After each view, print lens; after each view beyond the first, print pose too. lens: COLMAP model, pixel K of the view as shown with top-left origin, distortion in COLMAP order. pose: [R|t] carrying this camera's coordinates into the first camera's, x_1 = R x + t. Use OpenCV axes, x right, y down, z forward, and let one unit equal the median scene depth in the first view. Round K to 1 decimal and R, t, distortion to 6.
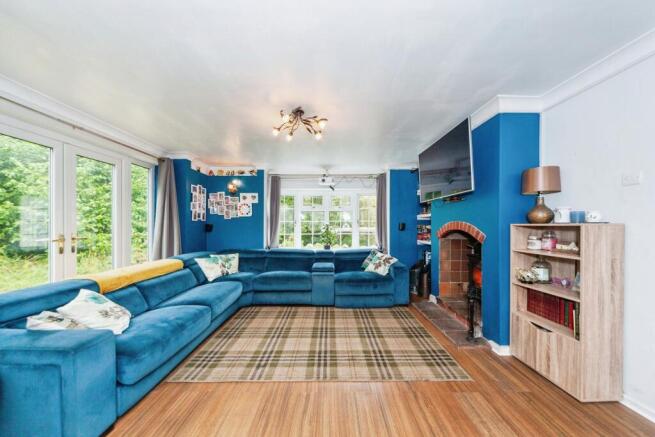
lens RADIAL K [[243.2, 0, 329.0], [0, 243.2, 224.8], [0, 0, 1]] dist [-0.000606, -0.000432]
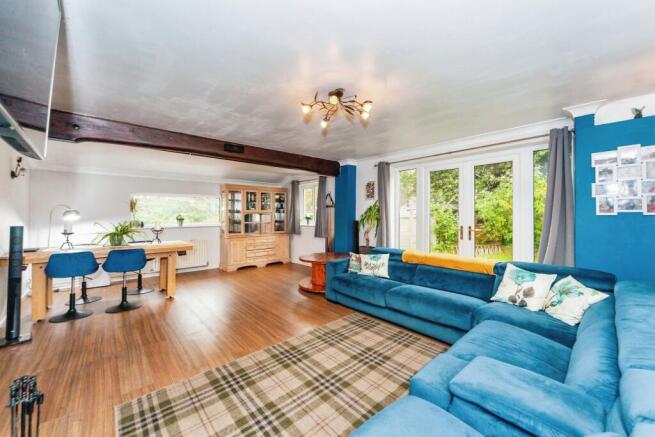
lens RADIAL K [[243.2, 0, 332.7], [0, 243.2, 213.2], [0, 0, 1]] dist [-0.000606, -0.000432]
pose [[-0.734501, -0.004630, -0.678592, 0.338609], [-0.000223, 0.999978, -0.006582, -0.021889], [0.678607, -0.004683, -0.734486, 1.191761]]
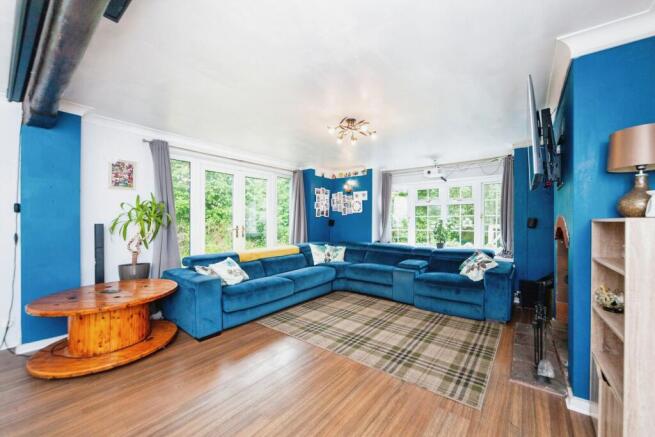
lens RADIAL K [[260.8, 0, 337.4], [0, 260.8, 219.4], [0, 0, 1]] dist [0.002073, 0.000278]
pose [[0.791508, -0.000638, -0.611158, 0.414167], [-0.001505, 0.999994, -0.002994, 0.000054], [0.611156, 0.003290, 0.791503, 0.003581]]
